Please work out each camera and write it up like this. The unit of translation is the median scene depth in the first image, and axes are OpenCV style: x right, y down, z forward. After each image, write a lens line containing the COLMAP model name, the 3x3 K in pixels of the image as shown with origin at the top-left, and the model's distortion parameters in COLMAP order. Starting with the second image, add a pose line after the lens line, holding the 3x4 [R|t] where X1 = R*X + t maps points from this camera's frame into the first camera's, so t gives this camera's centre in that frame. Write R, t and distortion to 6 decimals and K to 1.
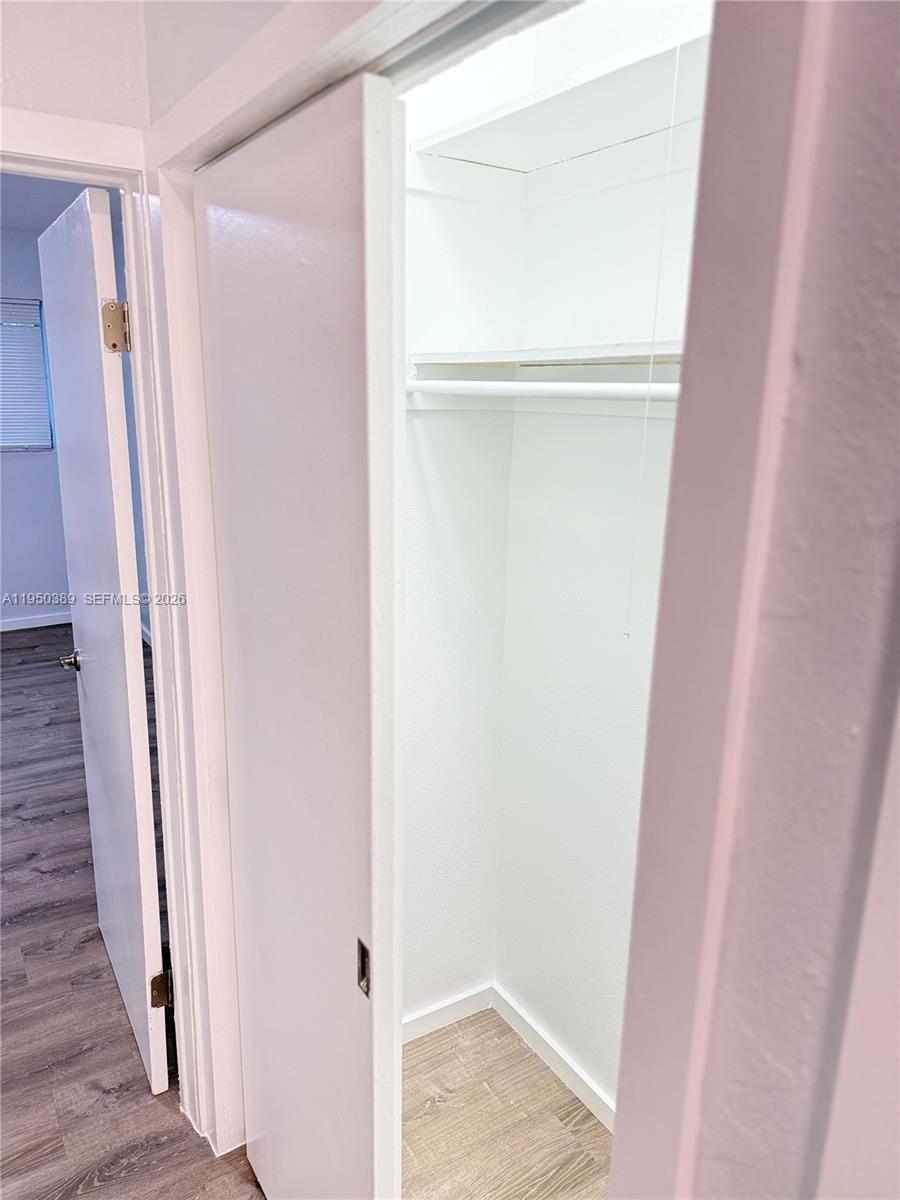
lens RADIAL K [[855.7, 0, 450.0], [0, 855.7, 600.0], [0, 0, 1]] dist [0.002910, 0.000629]
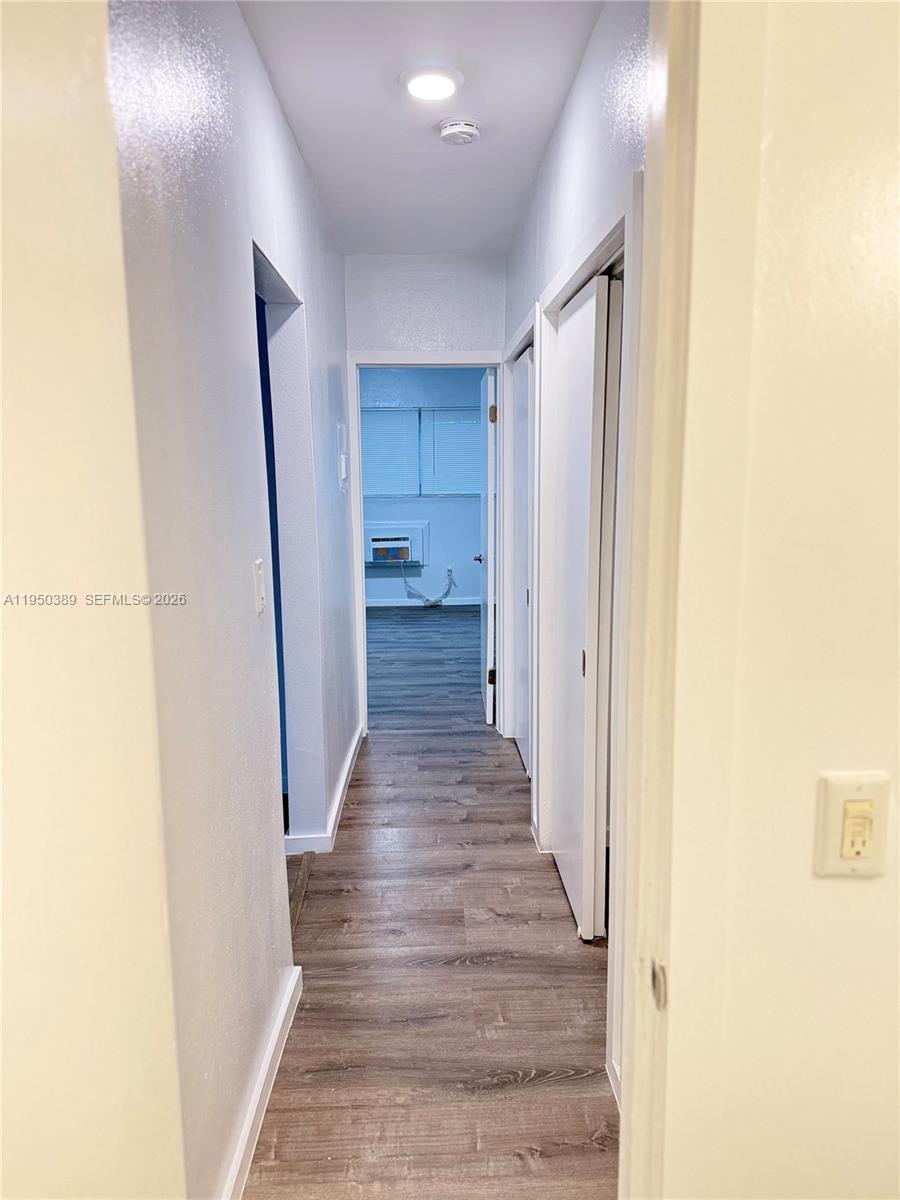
lens RADIAL K [[825.6, 0, 450.0], [0, 825.6, 600.0], [0, 0, 1]] dist [0.078778, -0.116100]
pose [[0.861679, 0.053535, -0.504622, 0.748839], [-0.098934, 0.993060, -0.063584, 0.399242], [0.497716, 0.104713, 0.860996, -1.138013]]
